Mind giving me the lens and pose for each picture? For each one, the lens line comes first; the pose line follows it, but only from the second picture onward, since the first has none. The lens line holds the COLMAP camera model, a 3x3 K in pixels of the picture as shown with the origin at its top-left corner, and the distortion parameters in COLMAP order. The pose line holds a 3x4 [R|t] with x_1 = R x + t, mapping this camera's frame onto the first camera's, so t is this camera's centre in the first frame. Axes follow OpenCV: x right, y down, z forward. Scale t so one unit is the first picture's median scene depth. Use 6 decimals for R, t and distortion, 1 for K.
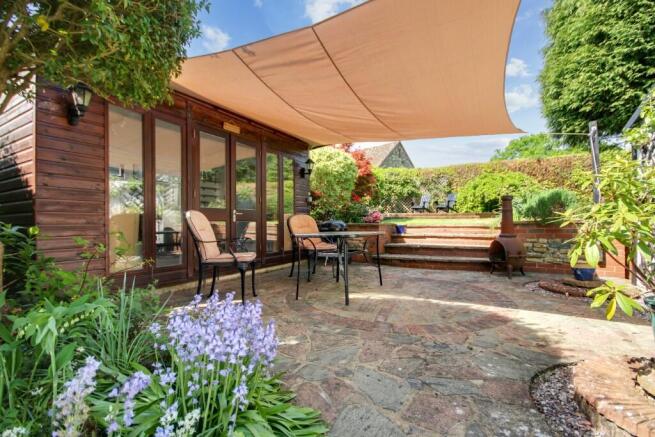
lens RADIAL K [[299.3, 0, 326.7], [0, 299.3, 219.7], [0, 0, 1]] dist [-0.001743, -0.000032]
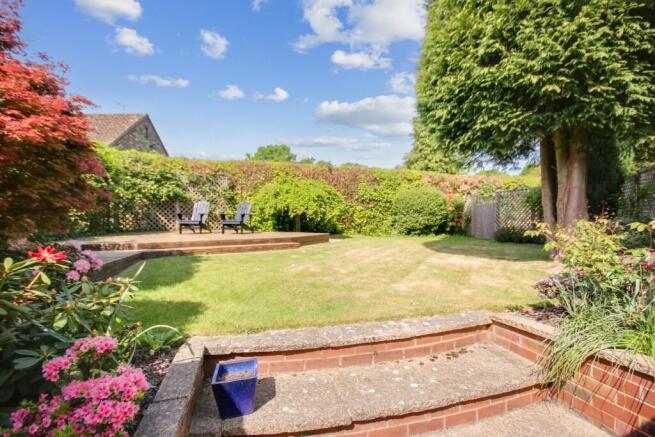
lens RADIAL K [[299.3, 0, 326.6], [0, 299.3, 219.5], [0, 0, 1]] dist [-0.001743, -0.000032]
pose [[0.692936, 0.004845, 0.720983, 0.058136], [-0.008398, 0.999964, 0.001351, -0.044146], [-0.720950, -0.006991, 0.692951, 0.350185]]
